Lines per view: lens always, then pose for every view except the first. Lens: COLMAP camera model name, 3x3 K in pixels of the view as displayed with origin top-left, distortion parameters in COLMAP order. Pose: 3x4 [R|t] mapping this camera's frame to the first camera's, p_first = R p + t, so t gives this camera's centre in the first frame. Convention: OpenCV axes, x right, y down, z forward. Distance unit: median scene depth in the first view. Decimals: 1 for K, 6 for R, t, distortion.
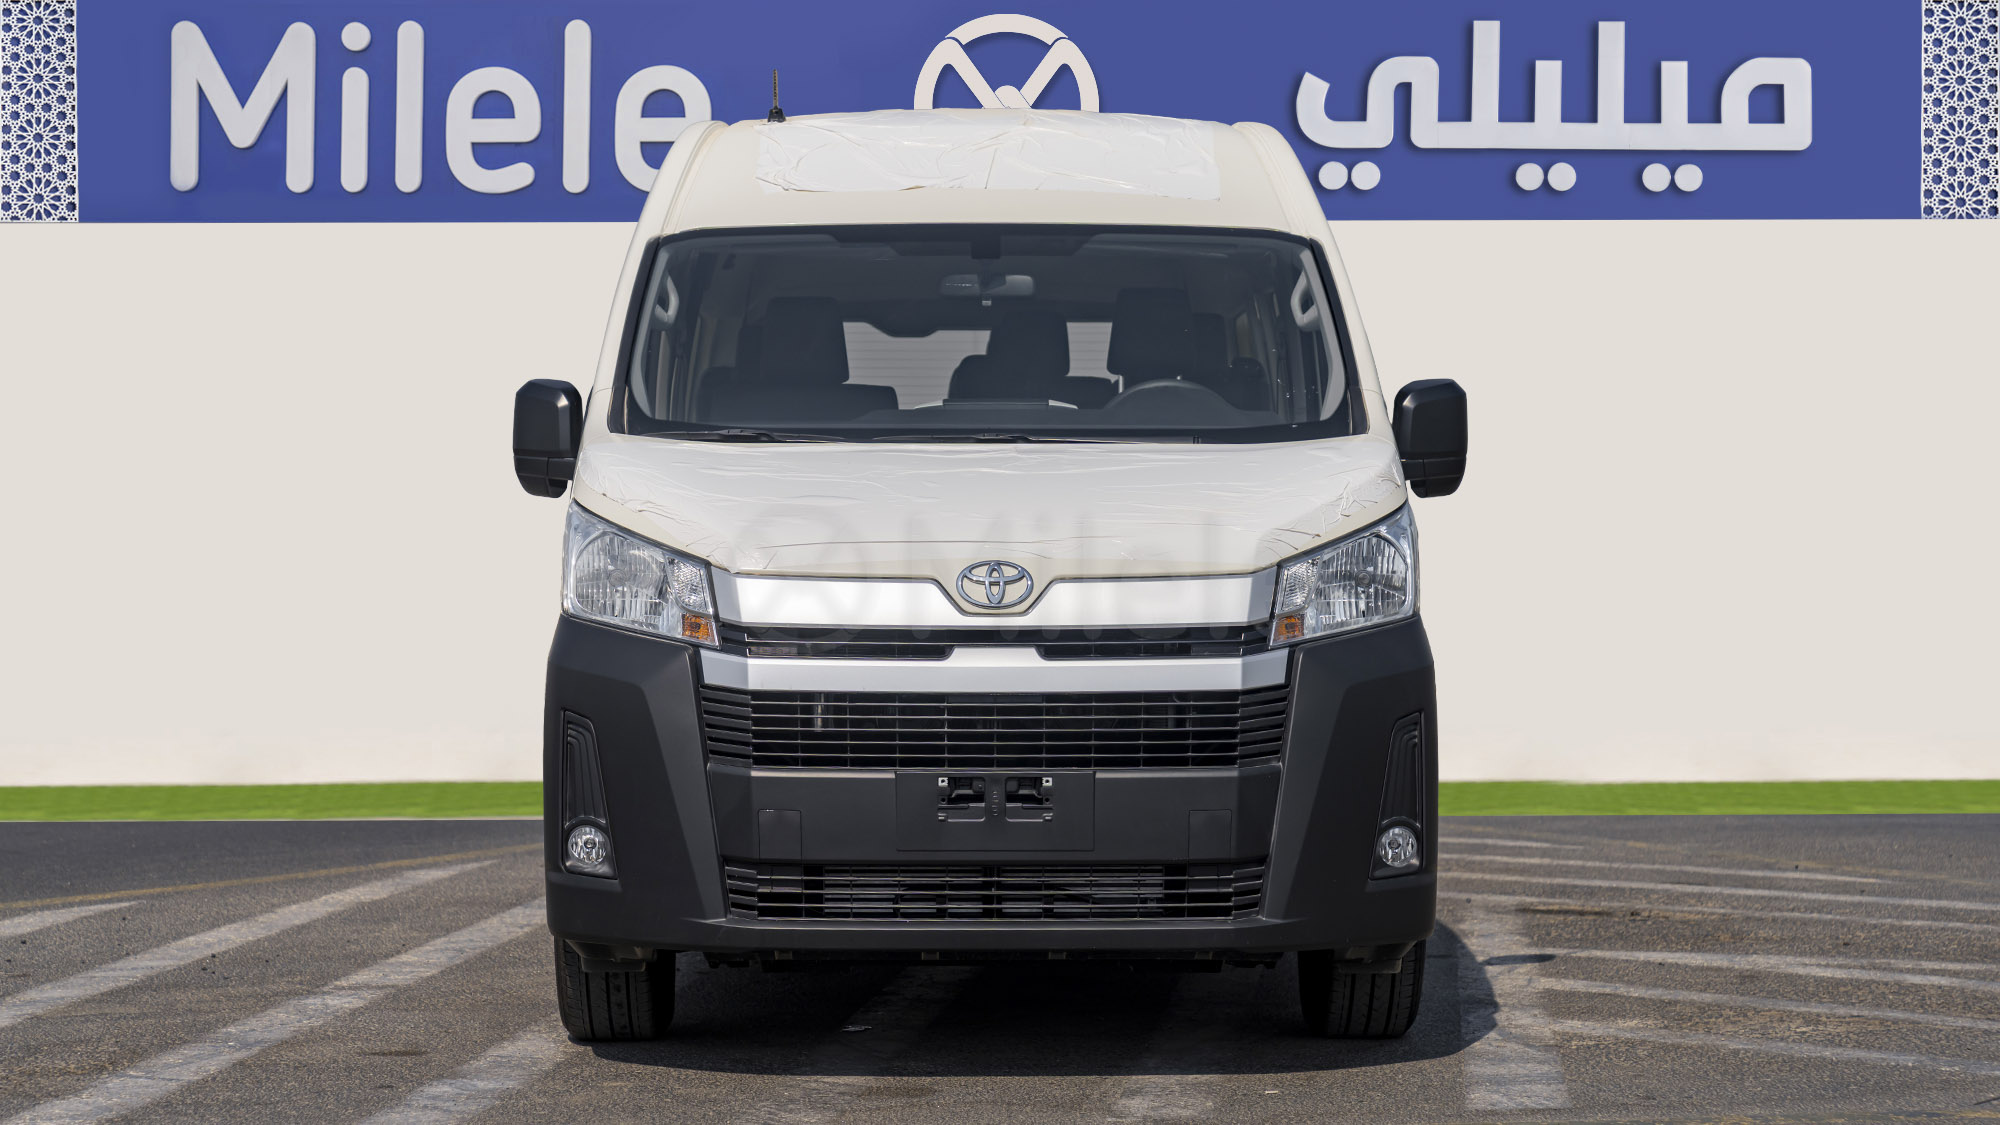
lens RADIAL K [[4979.1, 0, 1000.0], [0, 4979.1, 562.5], [0, 0, 1]] dist [-0.073294, -0.440060]
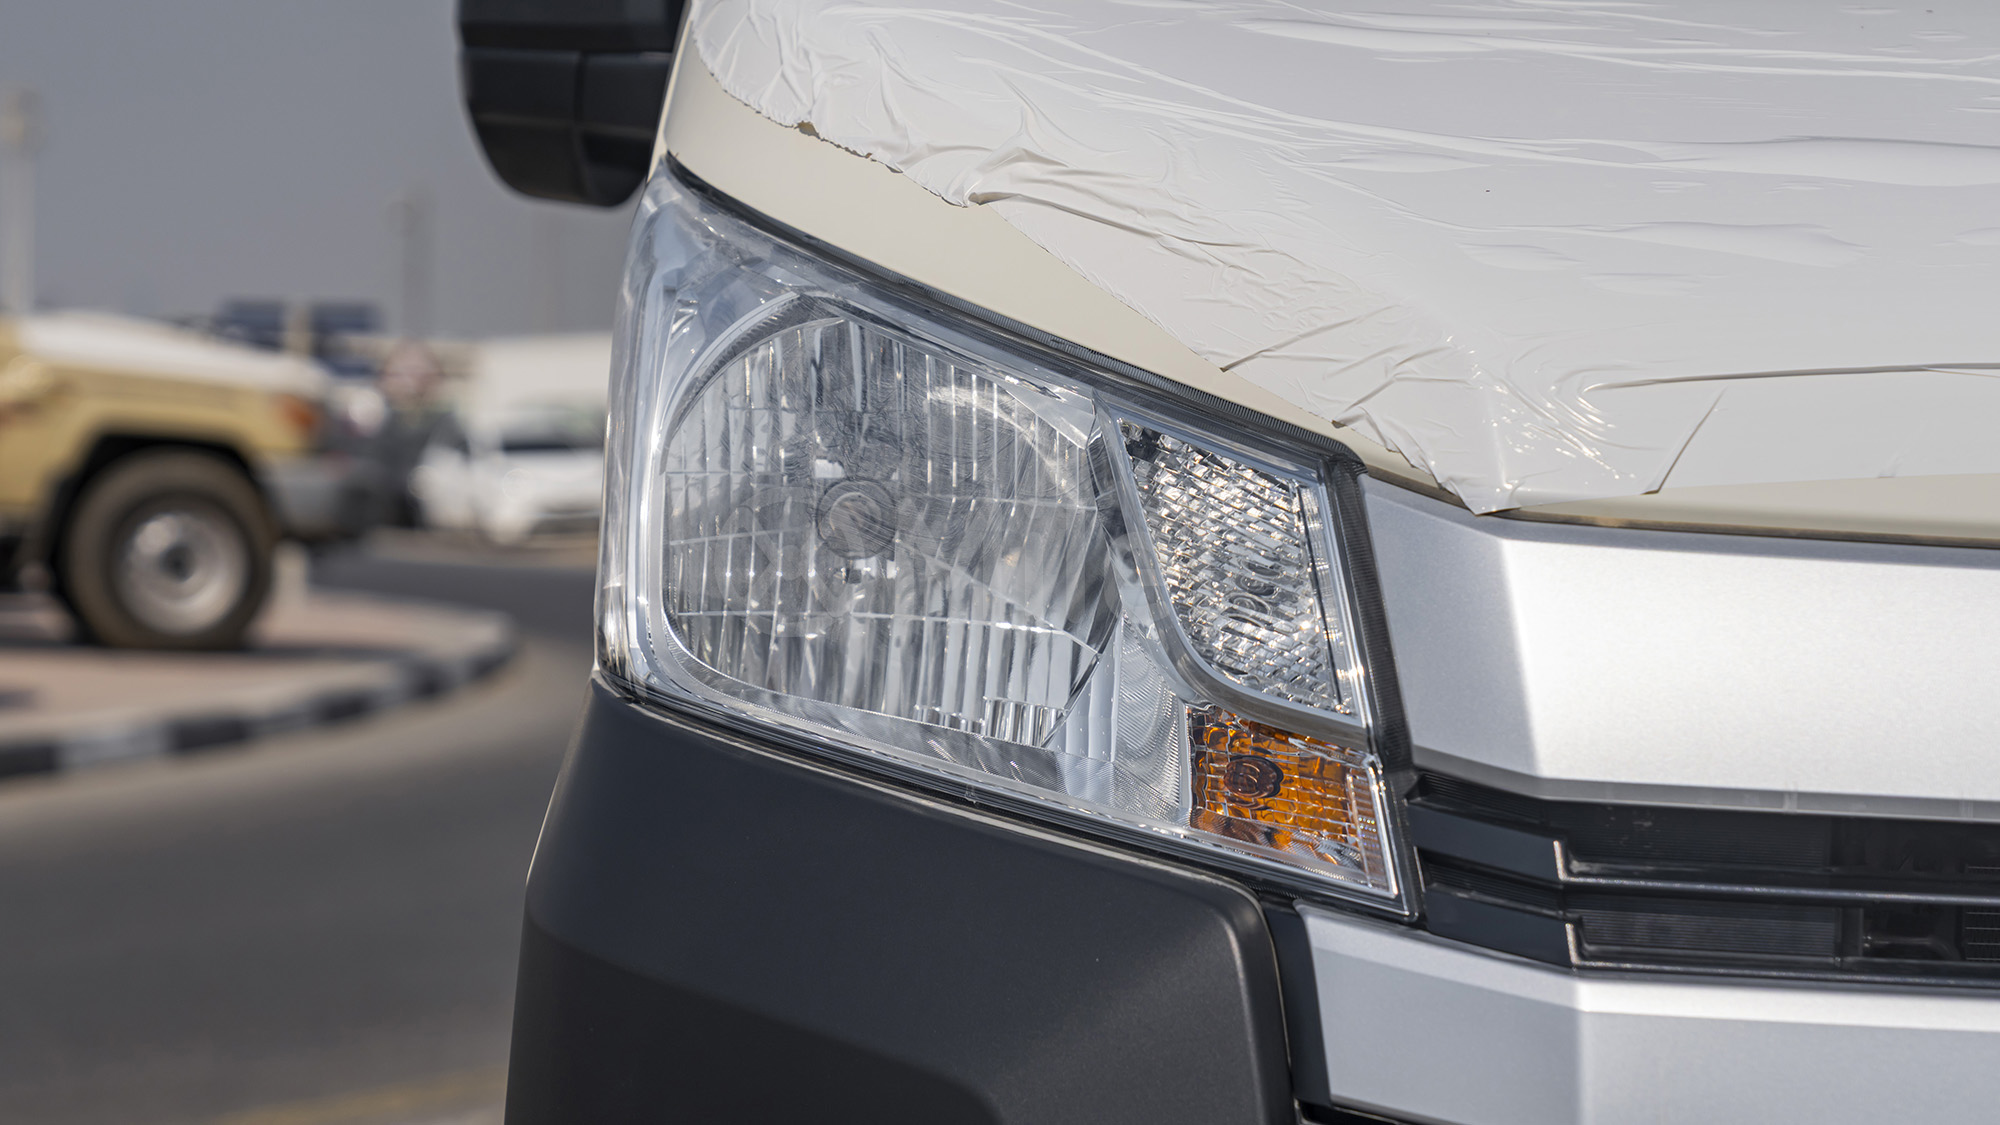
lens RADIAL K [[4979.1, 0, 1000.0], [0, 4979.1, 562.5], [0, 0, 1]] dist [-0.073294, -0.440060]
pose [[0.998948, 0.039641, -0.023057, -0.067403], [-0.039545, 0.999207, 0.004599, 0.003889], [0.023221, -0.003682, 0.999724, 0.807299]]
